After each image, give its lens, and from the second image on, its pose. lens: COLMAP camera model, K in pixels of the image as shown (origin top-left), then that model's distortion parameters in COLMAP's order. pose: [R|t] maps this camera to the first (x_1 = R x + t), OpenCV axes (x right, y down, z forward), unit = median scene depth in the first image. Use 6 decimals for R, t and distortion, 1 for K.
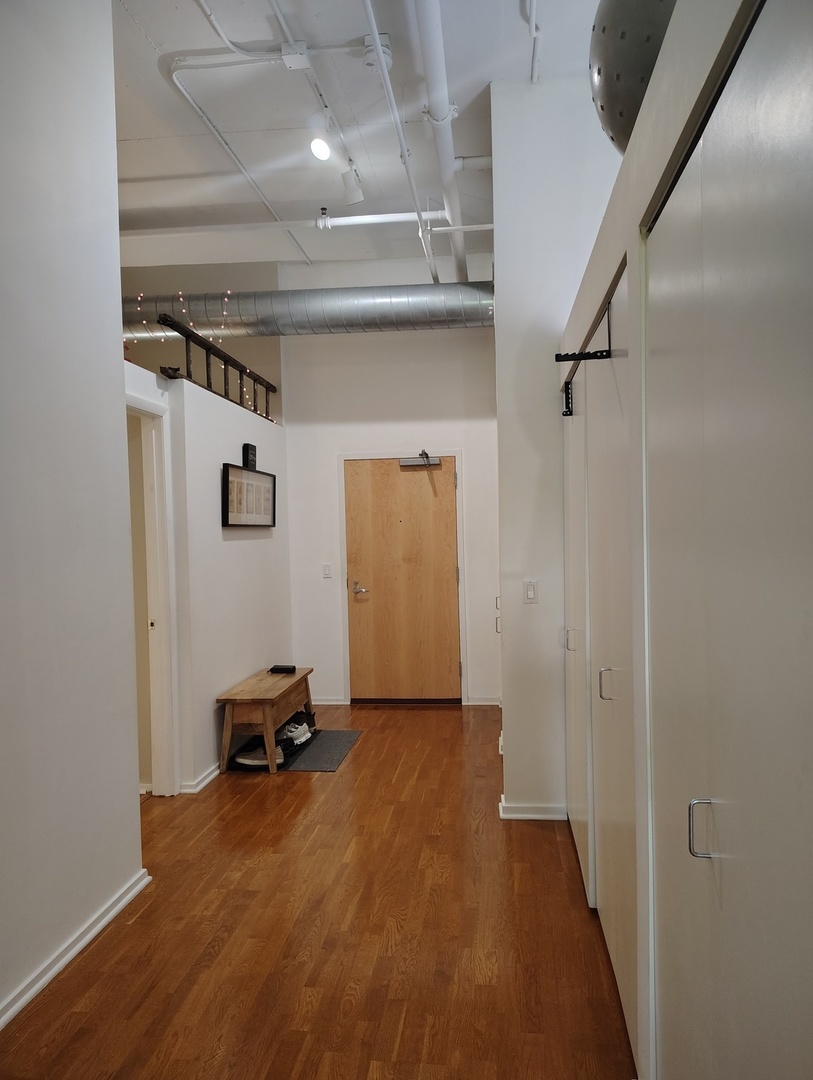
lens RADIAL K [[748.9, 0, 406.4], [0, 748.9, 541.1], [0, 0, 1]] dist [0.044495, -0.050522]
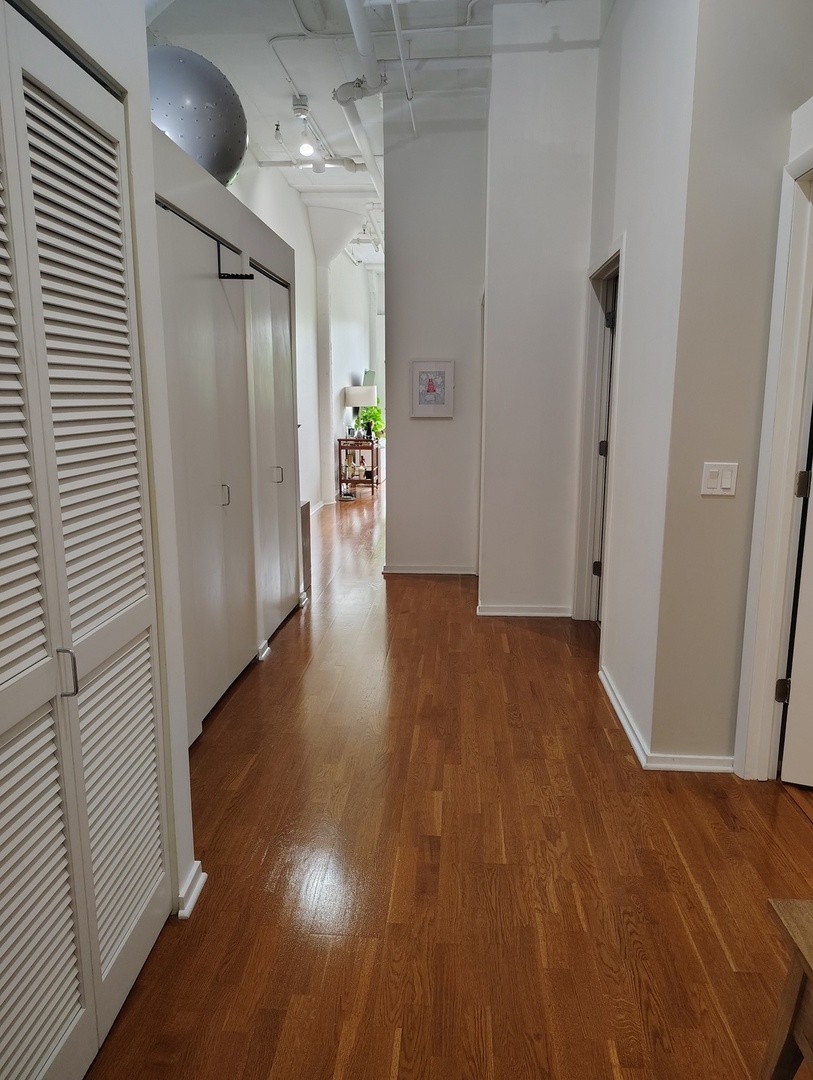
lens RADIAL K [[748.9, 0, 405.2], [0, 748.9, 539.0], [0, 0, 1]] dist [0.044495, -0.050522]
pose [[-0.998487, 0.028963, -0.046732, -0.008374], [0.018776, 0.978523, 0.205280, -0.009514], [0.051674, 0.204092, -0.977587, 1.036718]]
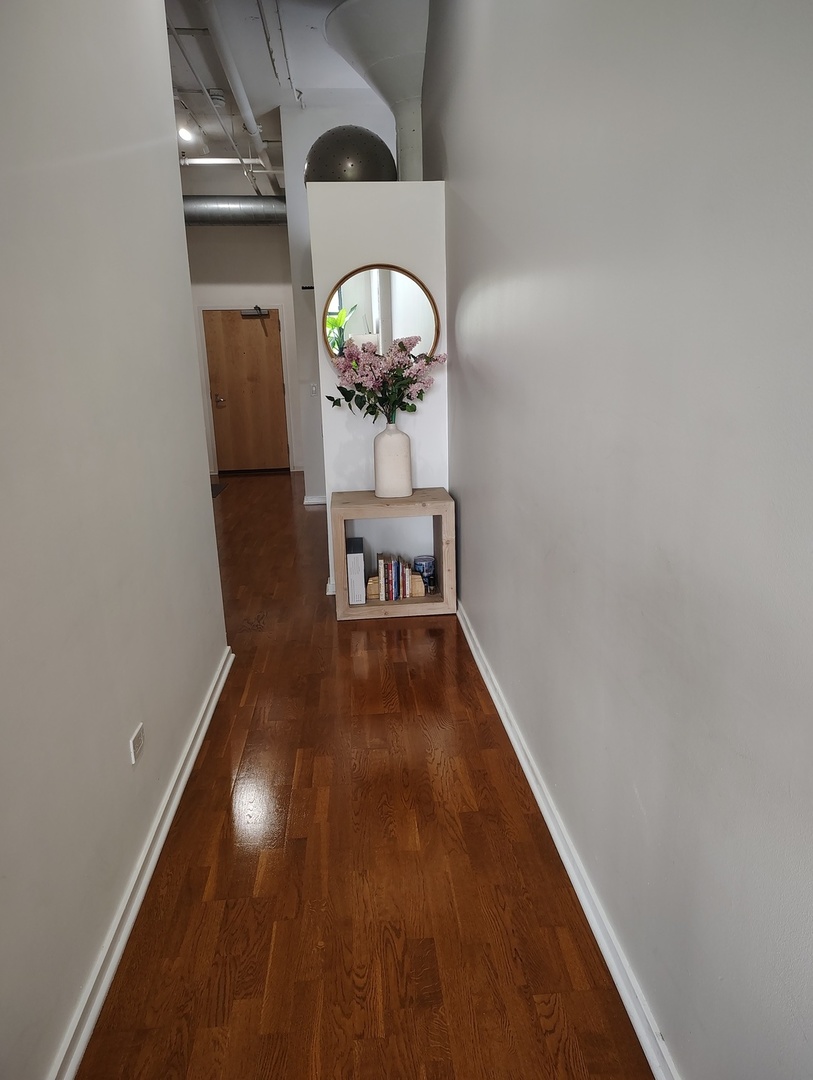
lens RADIAL K [[748.9, 0, 408.5], [0, 748.9, 543.2], [0, 0, 1]] dist [0.044495, -0.050522]
pose [[0.980128, -0.052932, 0.191174, 0.006831], [0.009395, 0.975047, 0.221800, 0.014334], [-0.198144, -0.215596, 0.956168, -0.627550]]
